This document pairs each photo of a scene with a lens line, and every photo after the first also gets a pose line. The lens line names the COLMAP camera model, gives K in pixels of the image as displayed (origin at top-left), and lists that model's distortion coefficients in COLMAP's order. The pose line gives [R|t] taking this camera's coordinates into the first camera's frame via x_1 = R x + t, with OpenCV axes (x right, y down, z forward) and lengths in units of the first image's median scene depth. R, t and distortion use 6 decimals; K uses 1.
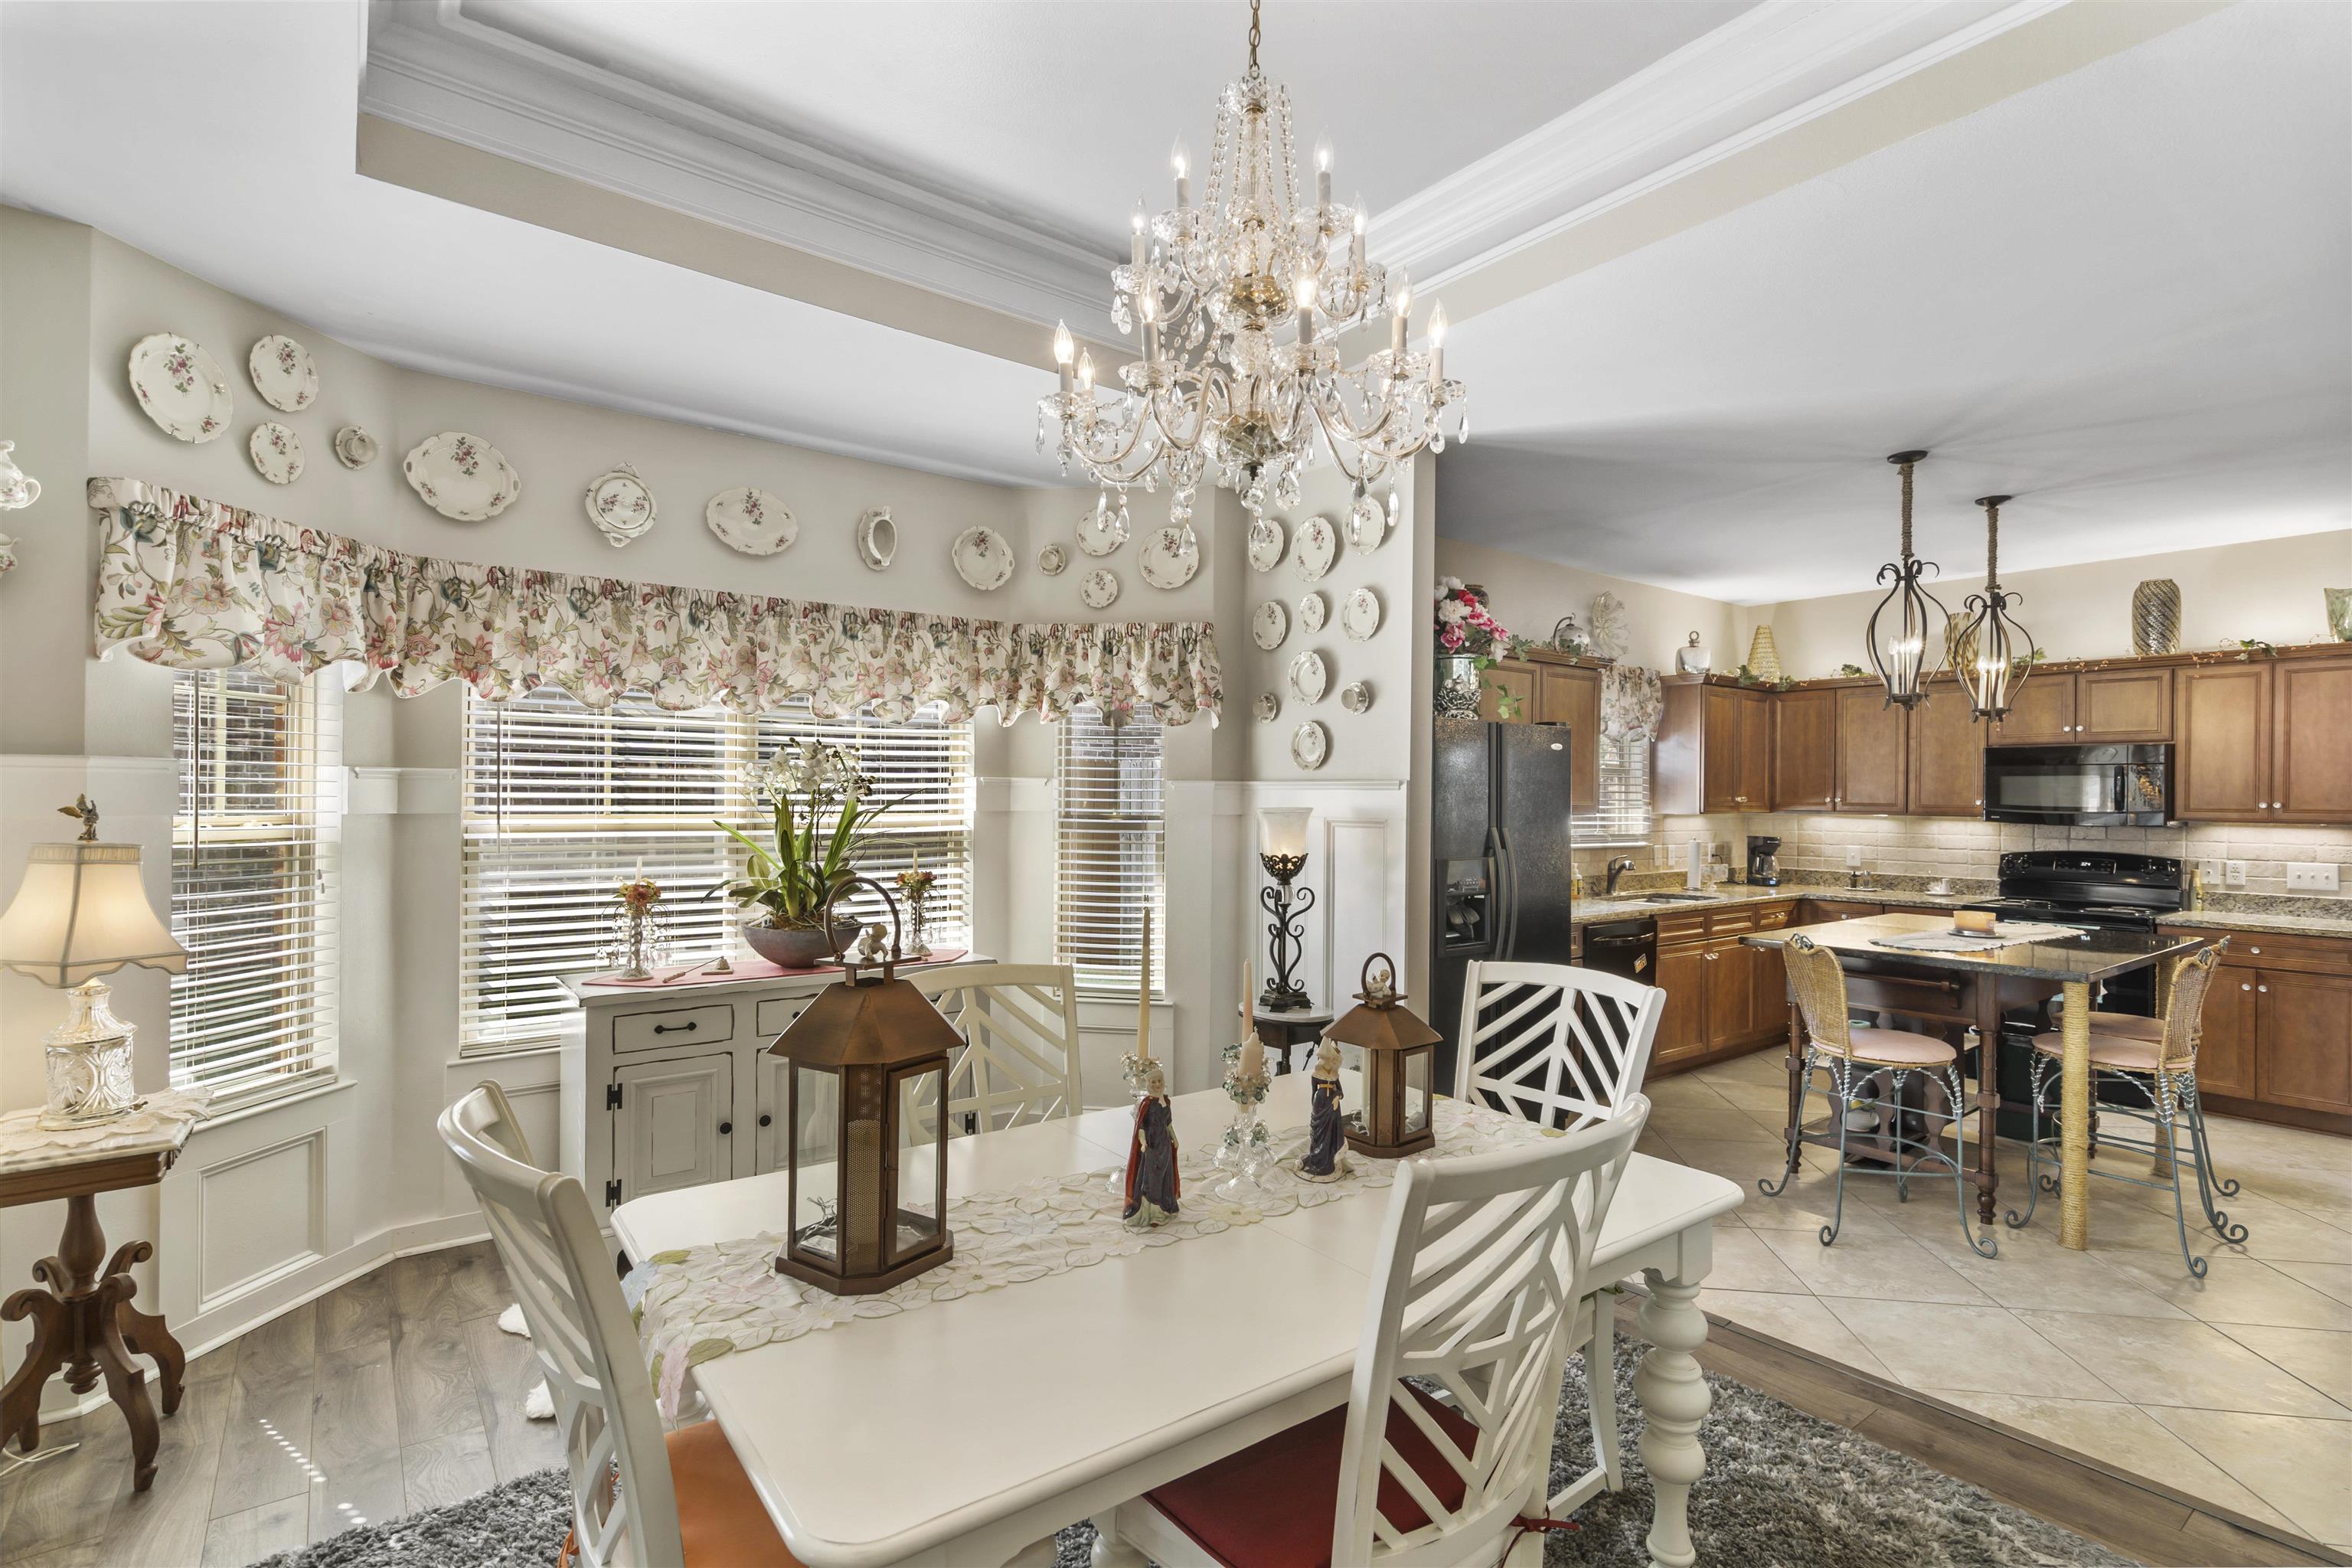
lens RADIAL K [[1114.9, 0, 1171.8], [0, 1114.9, 793.4], [0, 0, 1]] dist [0.002622, 0.000283]
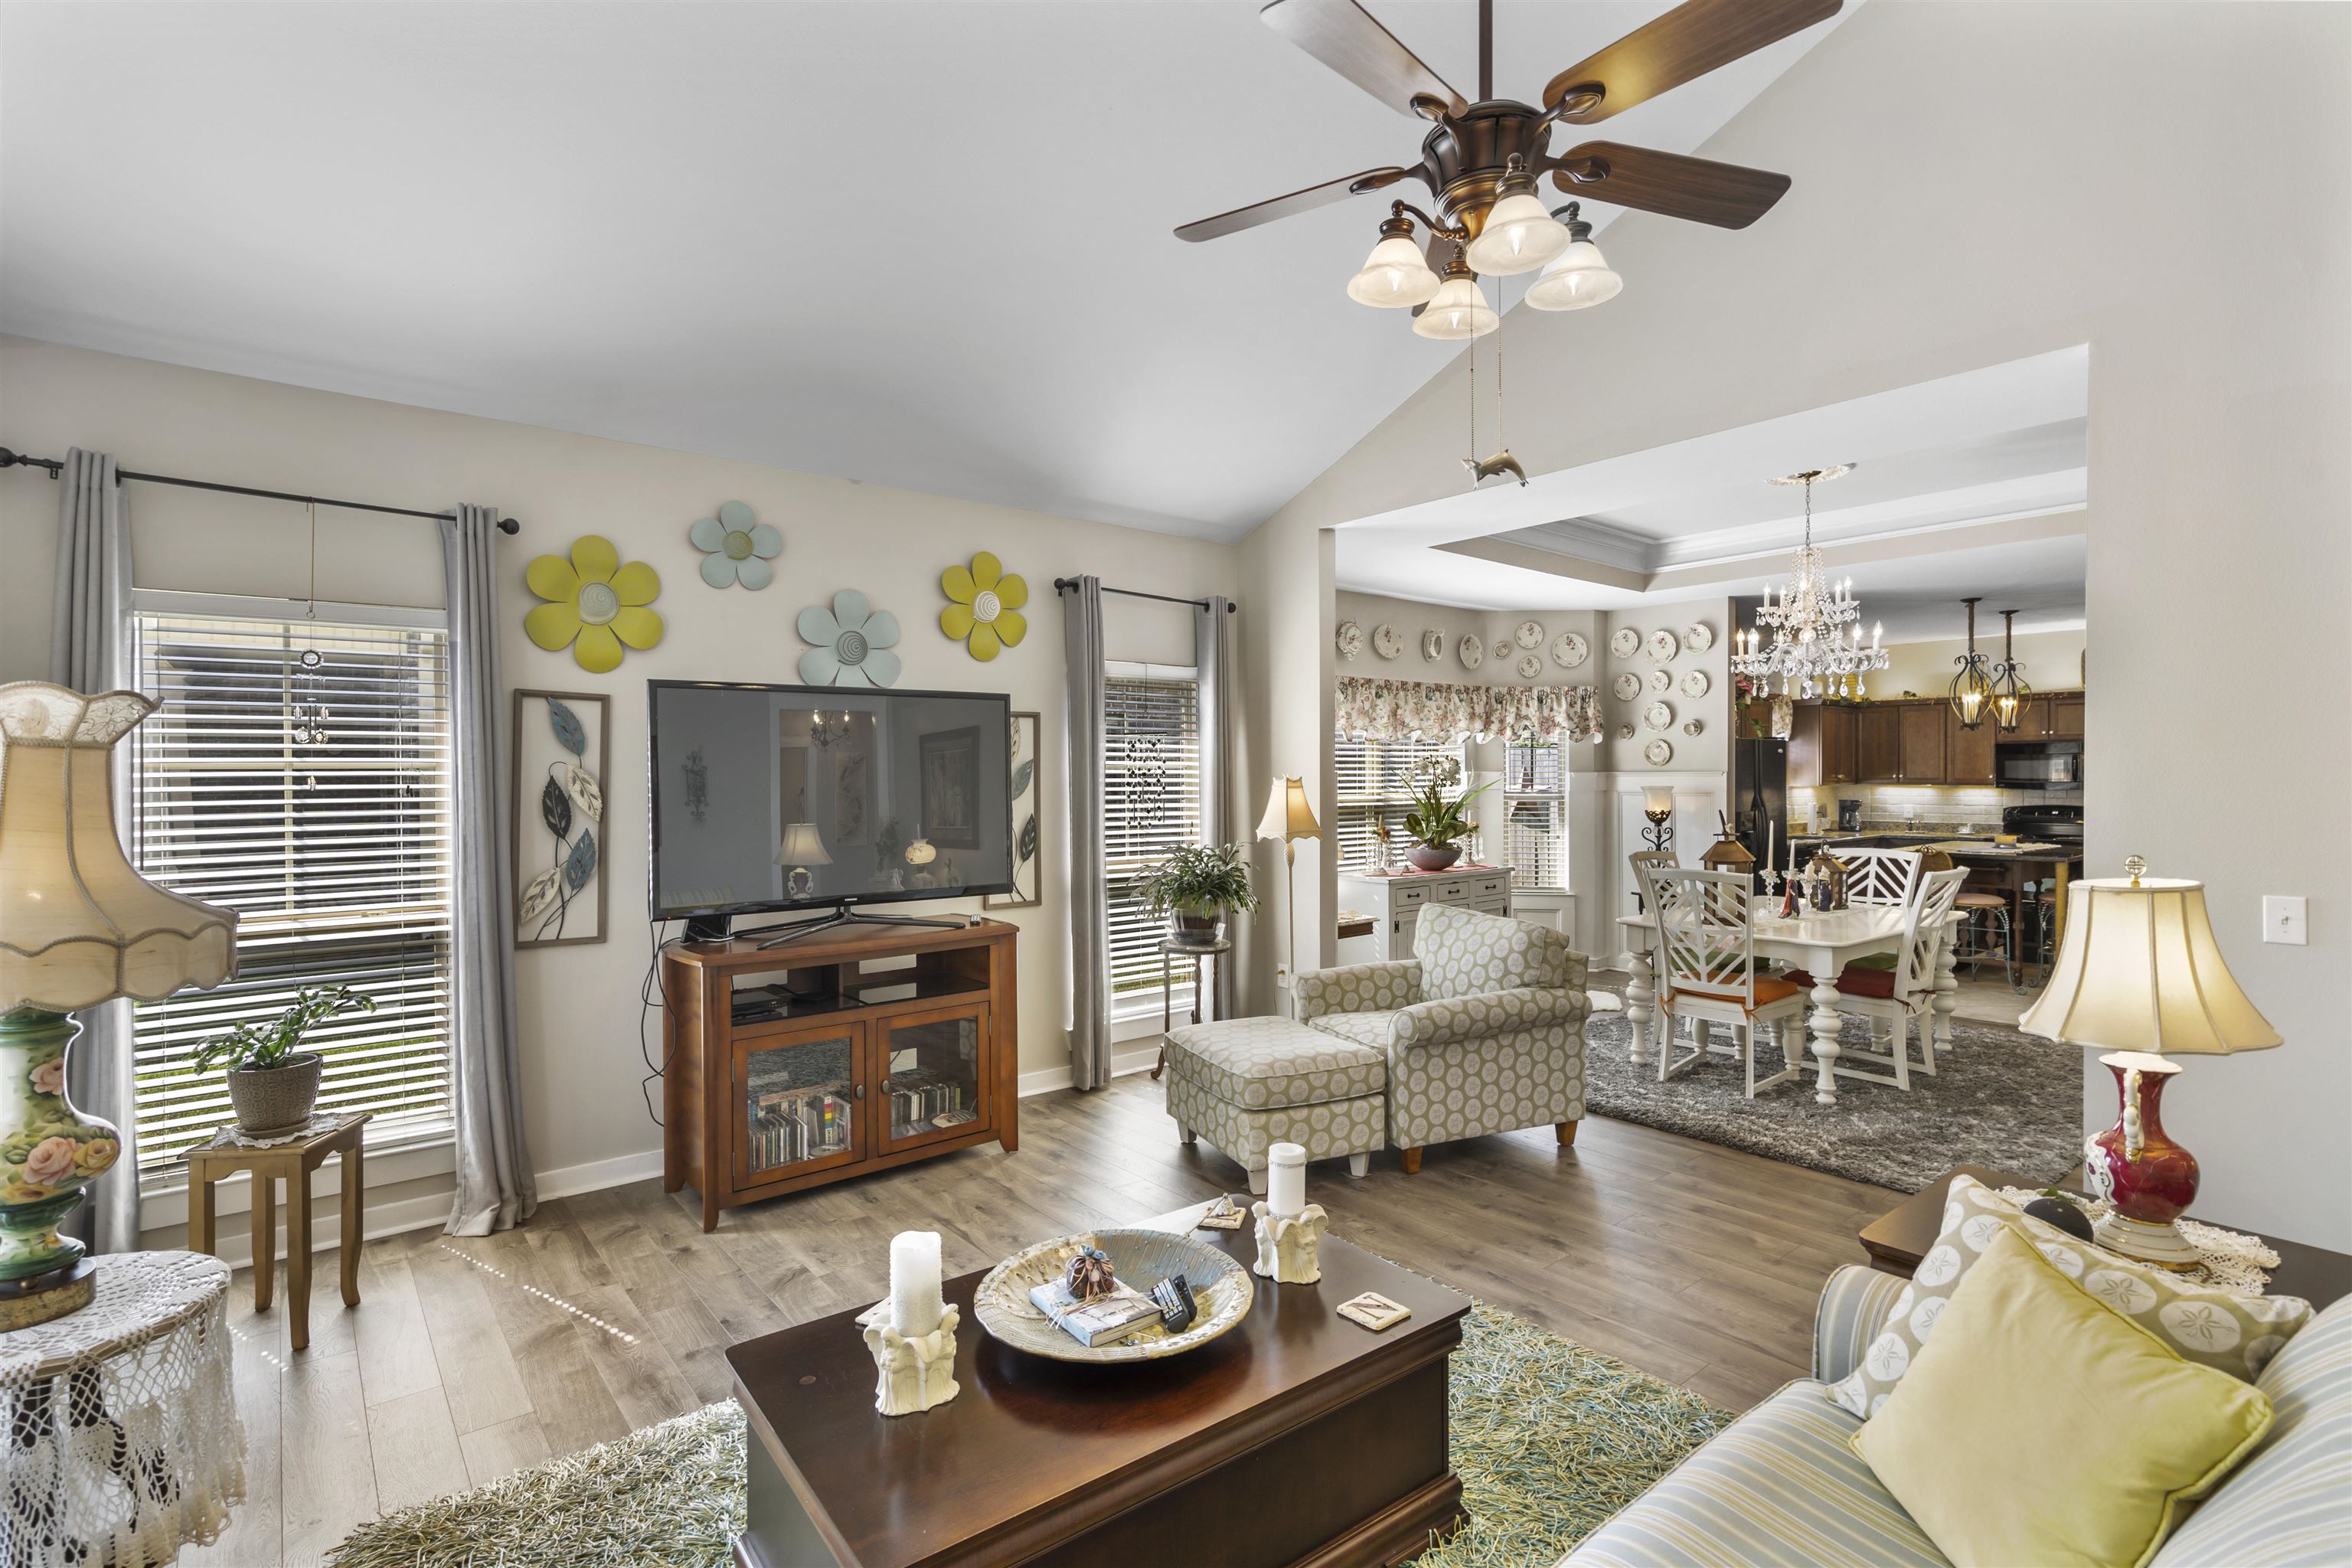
lens RADIAL K [[1114.9, 0, 1171.8], [0, 1114.9, 793.4], [0, 0, 1]] dist [0.002622, 0.000283]
pose [[0.999145, -0.016261, 0.038018, -0.724485], [0.015640, 0.999740, 0.016588, -0.017516], [-0.038278, -0.015980, 0.999139, -0.794080]]
